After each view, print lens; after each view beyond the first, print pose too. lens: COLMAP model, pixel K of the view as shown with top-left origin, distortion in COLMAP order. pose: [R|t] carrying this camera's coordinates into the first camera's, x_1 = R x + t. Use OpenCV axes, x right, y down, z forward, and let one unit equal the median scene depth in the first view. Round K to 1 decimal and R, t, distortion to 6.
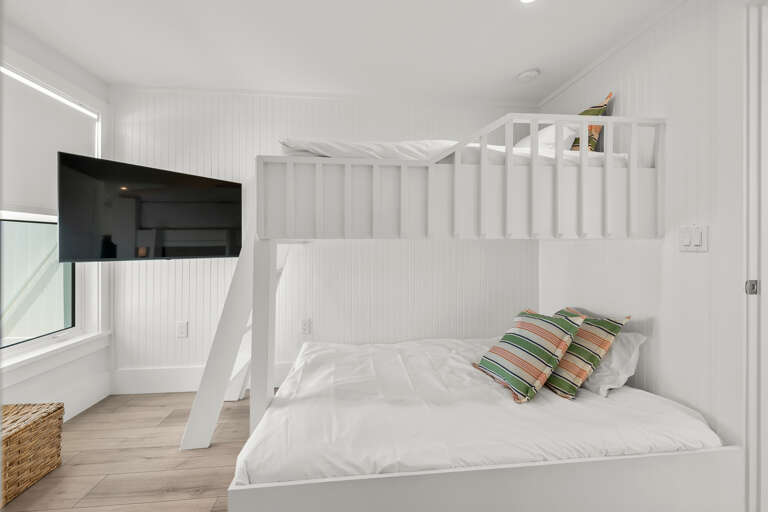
lens RADIAL K [[307.4, 0, 386.2], [0, 307.4, 248.6], [0, 0, 1]] dist [0.000615, 0.000216]
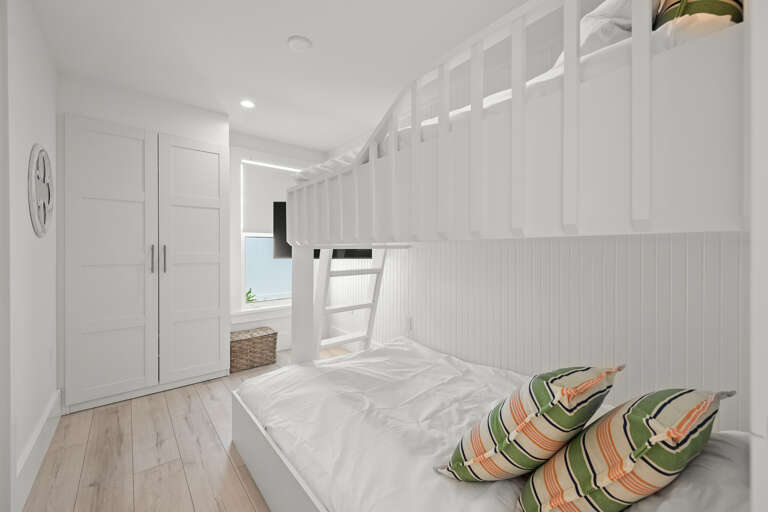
lens RADIAL K [[307.4, 0, 388.7], [0, 307.4, 252.5], [0, 0, 1]] dist [0.000615, 0.000216]
pose [[0.572803, 0.011430, -0.819613, 0.738346], [-0.010273, 0.999924, 0.006765, -0.007764], [0.819629, 0.004545, 0.572877, 0.385771]]
